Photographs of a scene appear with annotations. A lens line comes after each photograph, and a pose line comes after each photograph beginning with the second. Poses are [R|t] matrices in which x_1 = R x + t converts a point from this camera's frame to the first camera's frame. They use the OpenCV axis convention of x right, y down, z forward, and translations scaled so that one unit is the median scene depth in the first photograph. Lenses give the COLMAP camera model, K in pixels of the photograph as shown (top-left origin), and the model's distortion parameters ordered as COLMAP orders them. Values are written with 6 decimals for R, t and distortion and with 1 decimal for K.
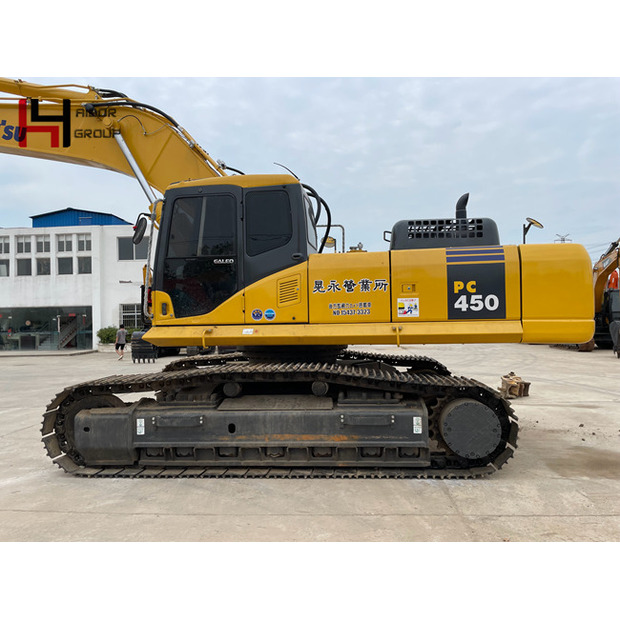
lens RADIAL K [[470.0, 0, 312.8], [0, 470.0, 309.0], [0, 0, 1]] dist [0.099351, -0.132203]
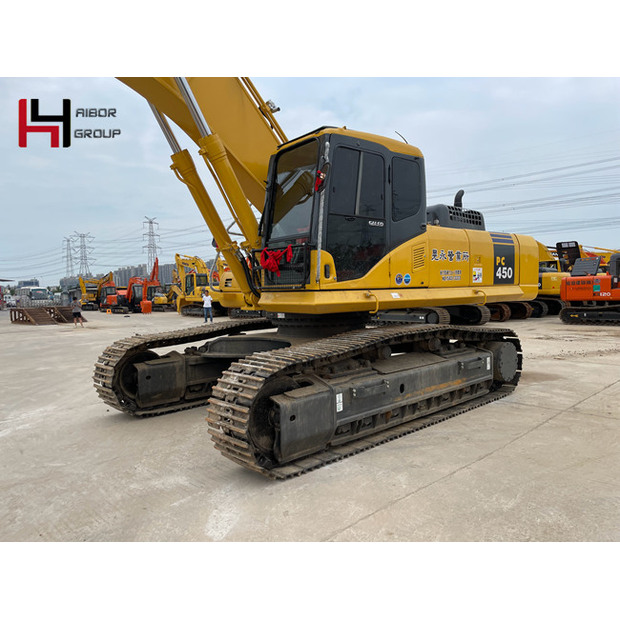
lens RADIAL K [[469.2, 0, 310.0], [0, 469.2, 310.0], [0, 0, 1]] dist [0.090726, -0.114961]
pose [[0.674578, -0.030208, 0.737585, -1.042329], [-0.004308, 0.998984, 0.044854, 0.035173], [-0.738191, -0.033435, 0.673763, 0.453832]]
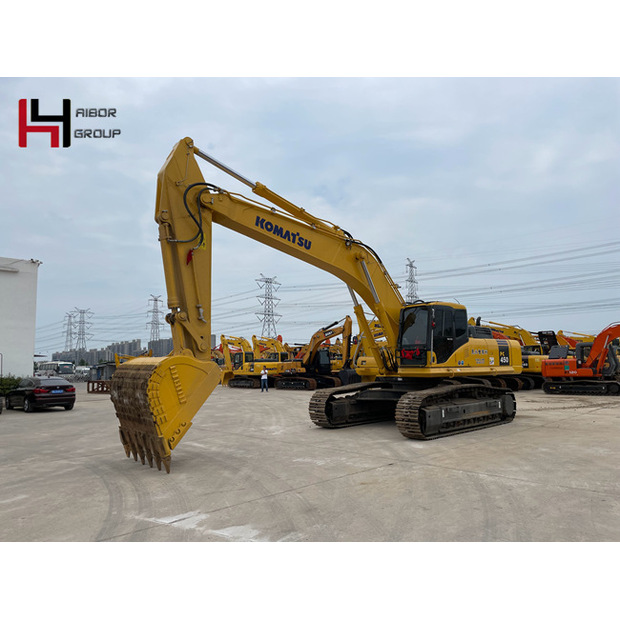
lens RADIAL K [[470.0, 0, 312.8], [0, 470.0, 309.0], [0, 0, 1]] dist [0.099351, -0.132203]
pose [[0.656972, 0.097189, 0.747624, -2.441953], [-0.012974, 0.992967, -0.117682, 0.034214], [-0.753803, 0.067614, 0.653612, -0.010429]]
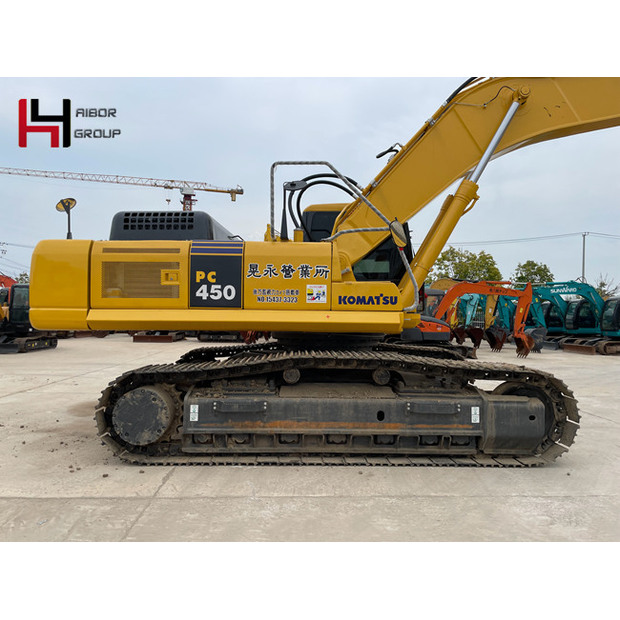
lens RADIAL K [[469.2, 0, 310.0], [0, 469.2, 310.0], [0, 0, 1]] dist [0.090726, -0.114961]
pose [[0.996641, 0.030637, 0.075942, 0.456423], [-0.032641, 0.999147, 0.025291, -0.006567], [-0.075102, -0.027685, 0.996791, -0.061147]]
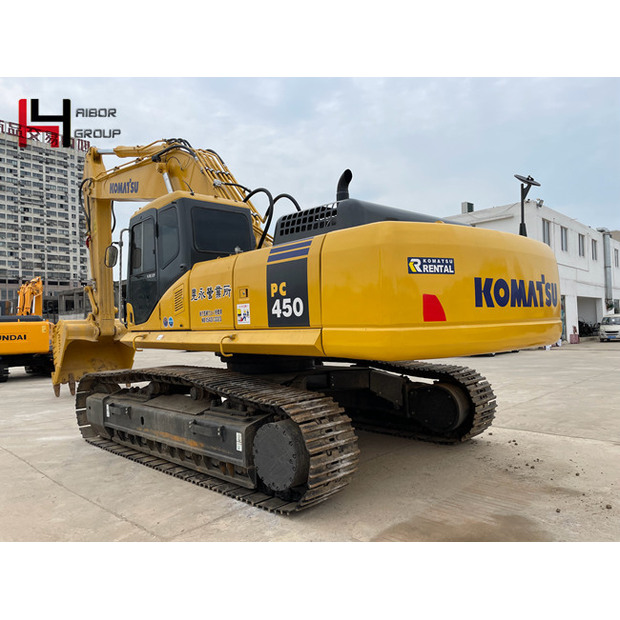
lens RADIAL K [[469.2, 0, 310.0], [0, 469.2, 310.0], [0, 0, 1]] dist [0.090726, -0.114961]
pose [[0.774172, -0.021475, -0.632611, 0.870449], [0.030817, 0.999518, 0.003783, -0.010465], [0.632225, -0.022424, 0.774460, 0.361120]]
